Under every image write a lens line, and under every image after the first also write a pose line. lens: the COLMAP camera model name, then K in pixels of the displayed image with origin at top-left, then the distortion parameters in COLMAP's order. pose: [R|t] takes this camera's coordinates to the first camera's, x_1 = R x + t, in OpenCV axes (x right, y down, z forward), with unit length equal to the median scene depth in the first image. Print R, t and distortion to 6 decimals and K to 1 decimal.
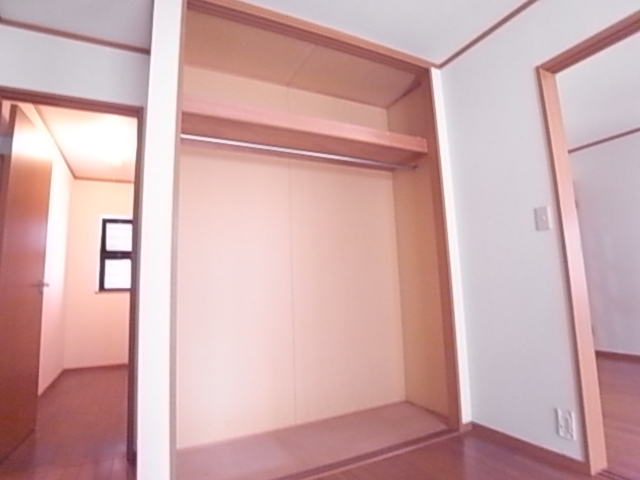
lens RADIAL K [[360.0, 0, 316.1], [0, 360.0, 238.8], [0, 0, 1]] dist [-0.064150, 0.002619]
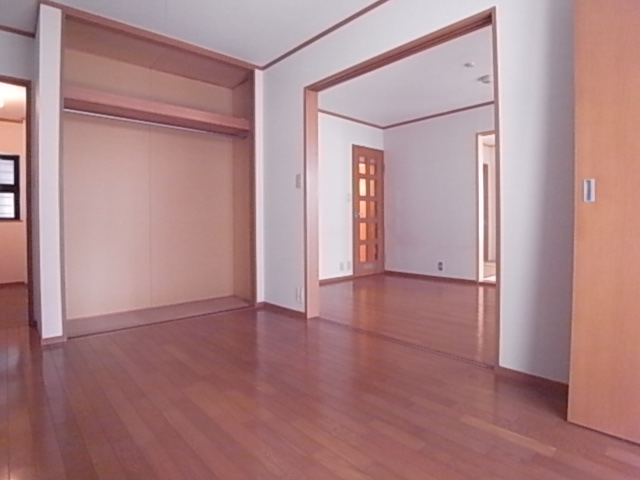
lens RADIAL K [[360.0, 0, 319.8], [0, 360.0, 238.7], [0, 0, 1]] dist [-0.064150, 0.002619]
pose [[0.961870, 0.020402, 0.272747, 0.227305], [-0.063314, 0.986737, 0.149474, -0.041061], [-0.266080, -0.161043, 0.950403, -0.630671]]
